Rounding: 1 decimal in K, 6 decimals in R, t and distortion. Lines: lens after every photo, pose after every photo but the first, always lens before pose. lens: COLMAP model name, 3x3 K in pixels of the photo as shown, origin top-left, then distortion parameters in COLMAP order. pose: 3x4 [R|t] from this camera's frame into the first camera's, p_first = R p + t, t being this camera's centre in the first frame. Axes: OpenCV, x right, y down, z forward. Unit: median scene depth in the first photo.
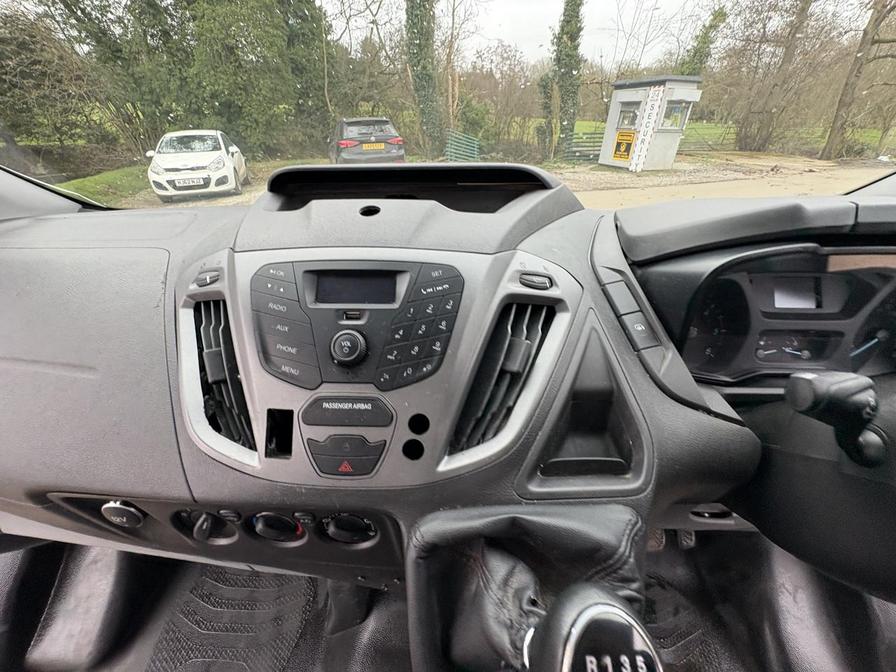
lens RADIAL K [[359.2, 0, 446.9], [0, 359.2, 335.1], [0, 0, 1]] dist [0.000263, 0.000151]
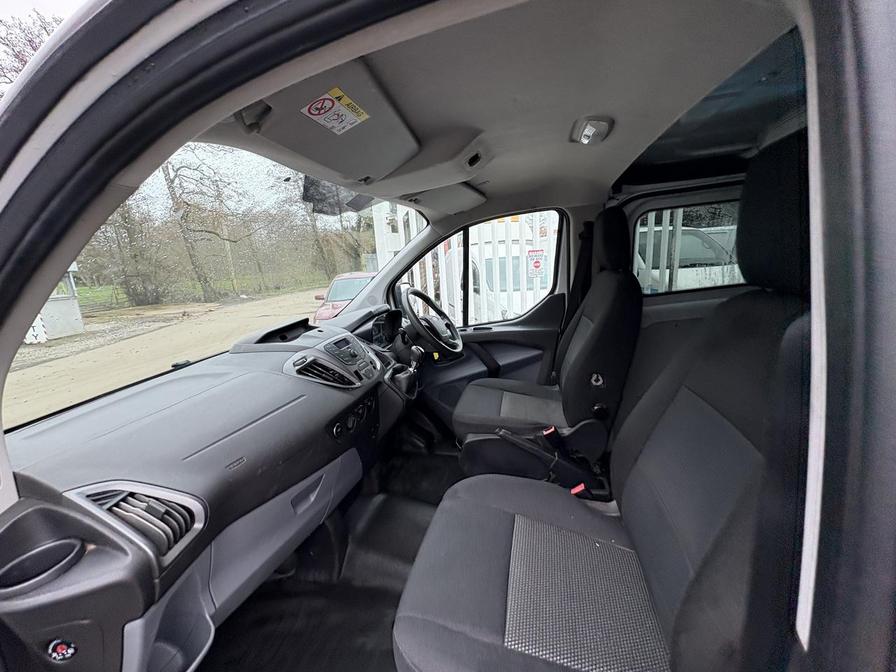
lens RADIAL K [[353.9, 0, 447.8], [0, 353.9, 336.9], [0, 0, 1]] dist [0.002287, 0.000100]
pose [[0.189551, -0.225615, 0.955599, -0.121174], [0.560053, 0.824237, 0.083510, 0.006692], [-0.806481, 0.519356, 0.282591, -0.038408]]
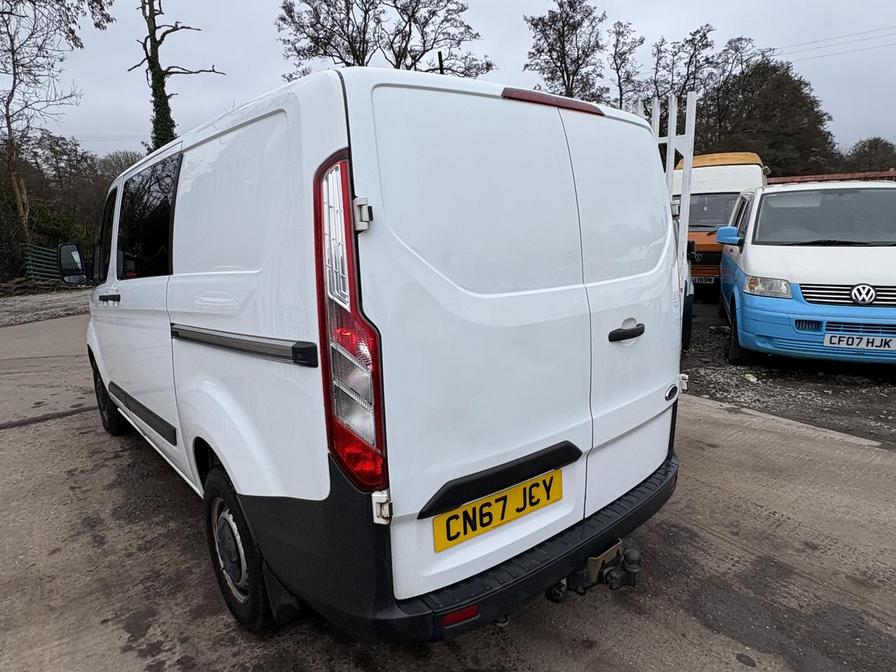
lens RADIAL K [[554.0, 0, 451.9], [0, 554.0, 333.2], [0, 0, 1]] dist [0.003418, 0.000806]
pose [[0.738881, -0.149517, 0.657039, -0.191949], [0.364472, 0.908805, -0.203062, 0.239128], [-0.566759, 0.389511, 0.725993, -0.419665]]
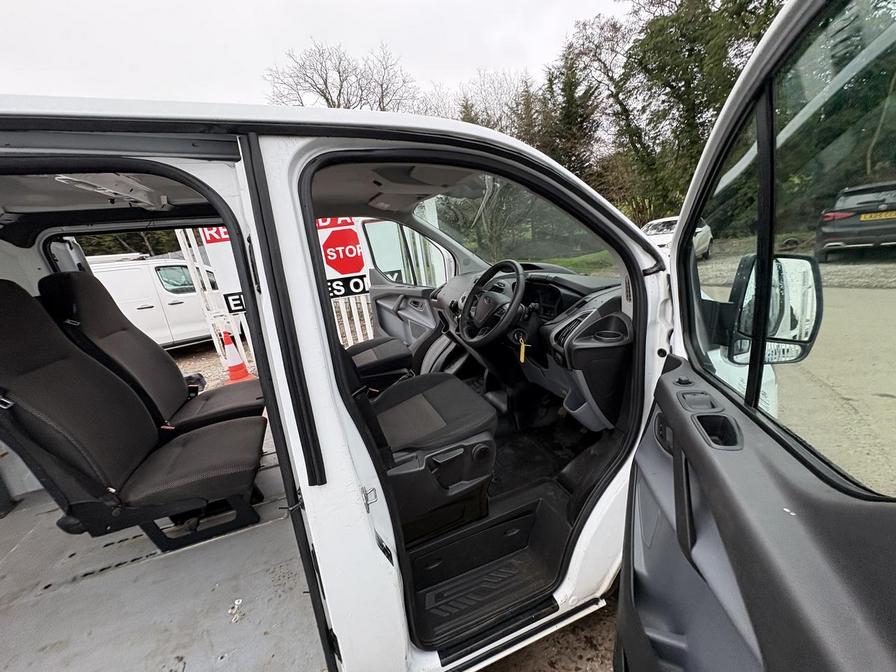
lens RADIAL K [[353.9, 0, 447.8], [0, 353.9, 336.9], [0, 0, 1]] dist [0.002287, 0.000100]
pose [[0.387265, 0.215167, -0.896509, 0.178307], [-0.366550, 0.928165, 0.064426, 0.020241], [0.845971, 0.303666, 0.438315, -0.065164]]
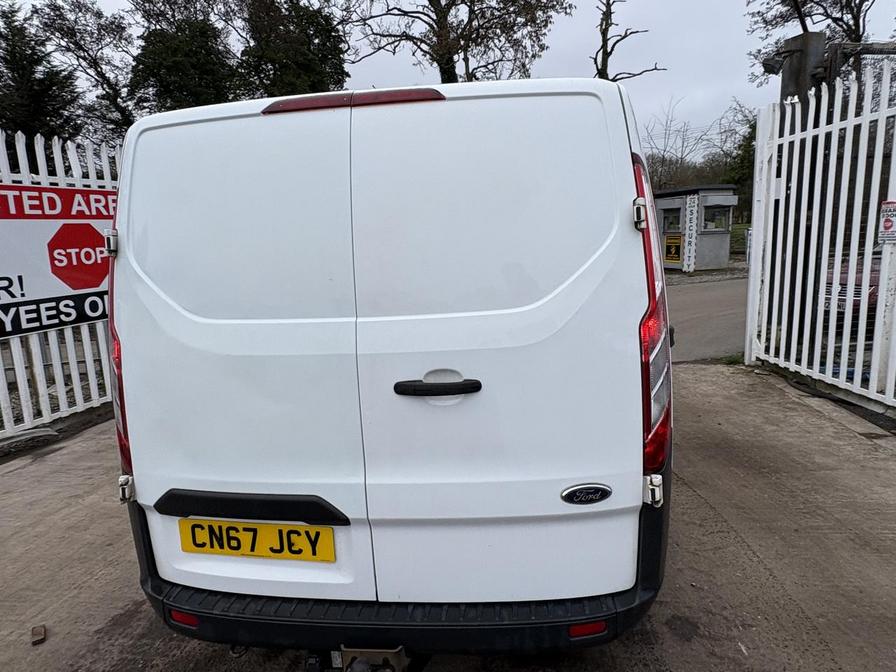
lens RADIAL K [[556.8, 0, 444.4], [0, 556.8, 329.2], [0, 0, 1]] dist [0.003278, 0.001207]
pose [[0.995241, -0.037079, -0.090116, 0.025107], [0.002211, 0.933134, -0.359522, 0.263429], [0.097421, 0.357611, 0.928775, -0.460152]]
